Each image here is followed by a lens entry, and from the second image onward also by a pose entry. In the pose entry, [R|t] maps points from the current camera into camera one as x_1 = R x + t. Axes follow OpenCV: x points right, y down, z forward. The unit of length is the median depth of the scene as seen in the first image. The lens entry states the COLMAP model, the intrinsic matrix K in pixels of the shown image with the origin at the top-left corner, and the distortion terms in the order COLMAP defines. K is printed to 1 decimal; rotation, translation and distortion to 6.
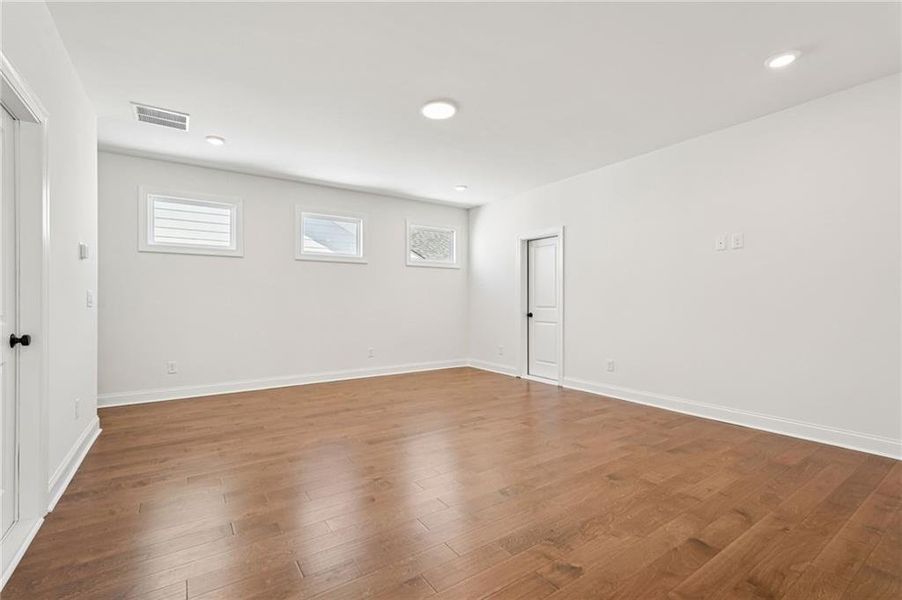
lens RADIAL K [[400.9, 0, 451.7], [0, 400.9, 299.0], [0, 0, 1]] dist [-0.012476, 0.007592]
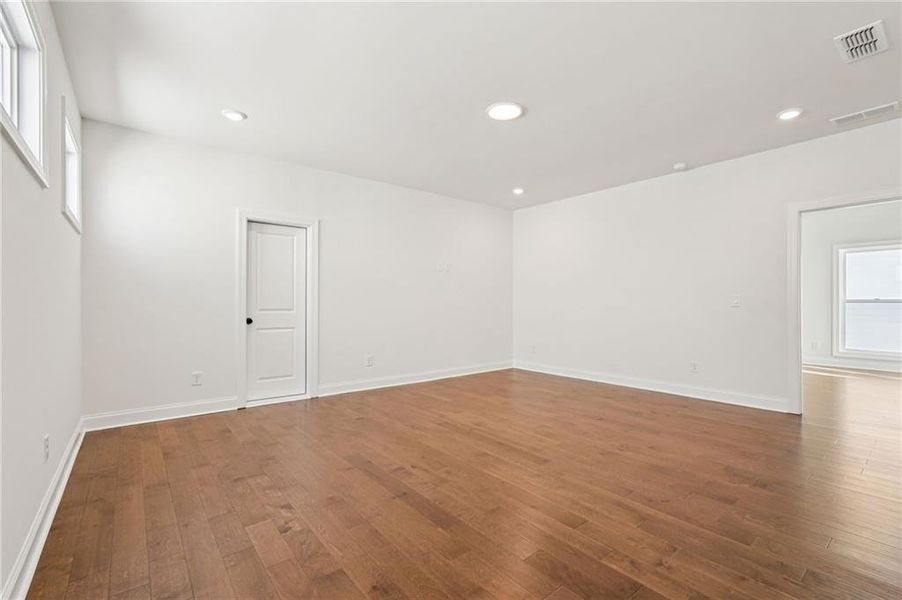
lens RADIAL K [[400.9, 0, 451.7], [0, 400.9, 299.0], [0, 0, 1]] dist [-0.012476, 0.007592]
pose [[-0.077258, 0.013043, 0.996926, -0.650135], [-0.004040, 0.999902, -0.013395, 0.008639], [-0.997003, -0.005062, -0.077198, 0.772353]]
